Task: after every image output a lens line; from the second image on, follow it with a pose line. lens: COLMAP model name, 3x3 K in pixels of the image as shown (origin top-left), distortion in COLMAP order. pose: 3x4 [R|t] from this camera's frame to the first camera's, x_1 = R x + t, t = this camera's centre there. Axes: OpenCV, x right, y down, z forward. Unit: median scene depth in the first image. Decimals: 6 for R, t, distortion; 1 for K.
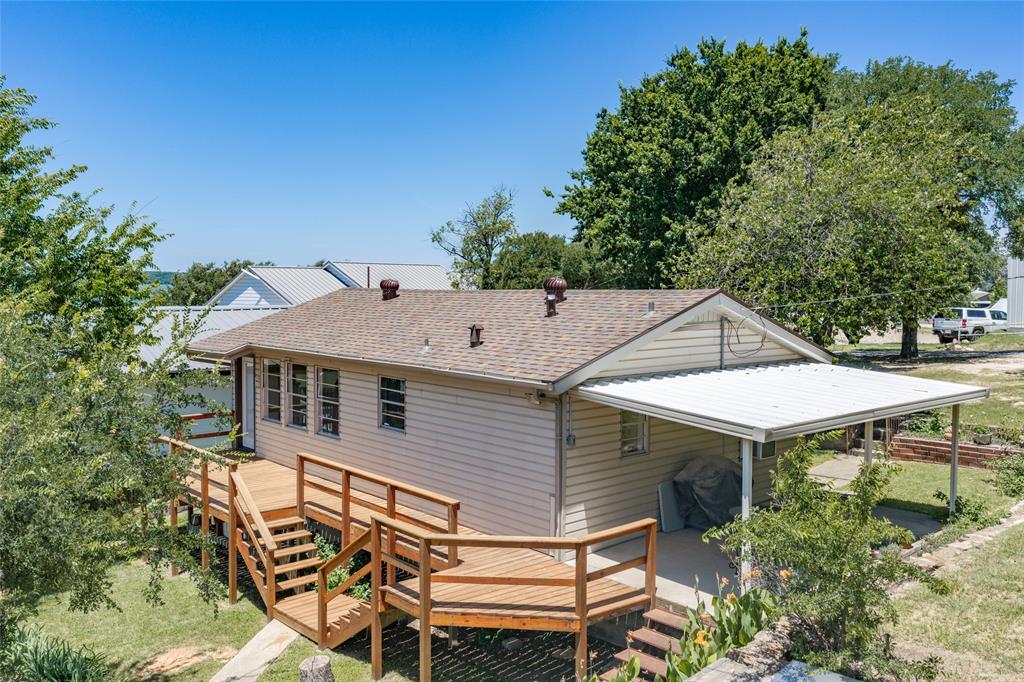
lens RADIAL K [[868.3, 0, 509.7], [0, 868.3, 325.7], [0, 0, 1]] dist [0.006866, -0.014712]
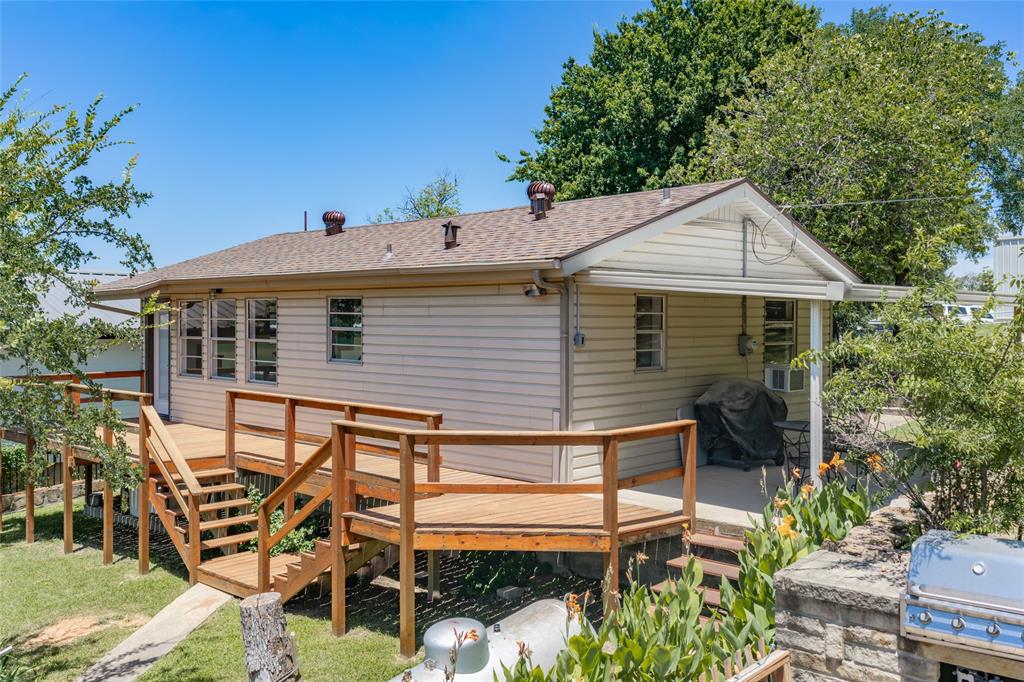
lens RADIAL K [[926.5, 0, 512.0], [0, 926.5, 341.0], [0, 0, 1]] dist [-0.009441, 0.005248]
pose [[0.996925, -0.002674, 0.078314, -0.053217], [0.005124, 0.999503, -0.031093, 0.144533], [-0.078192, 0.031398, 0.996444, 0.137284]]
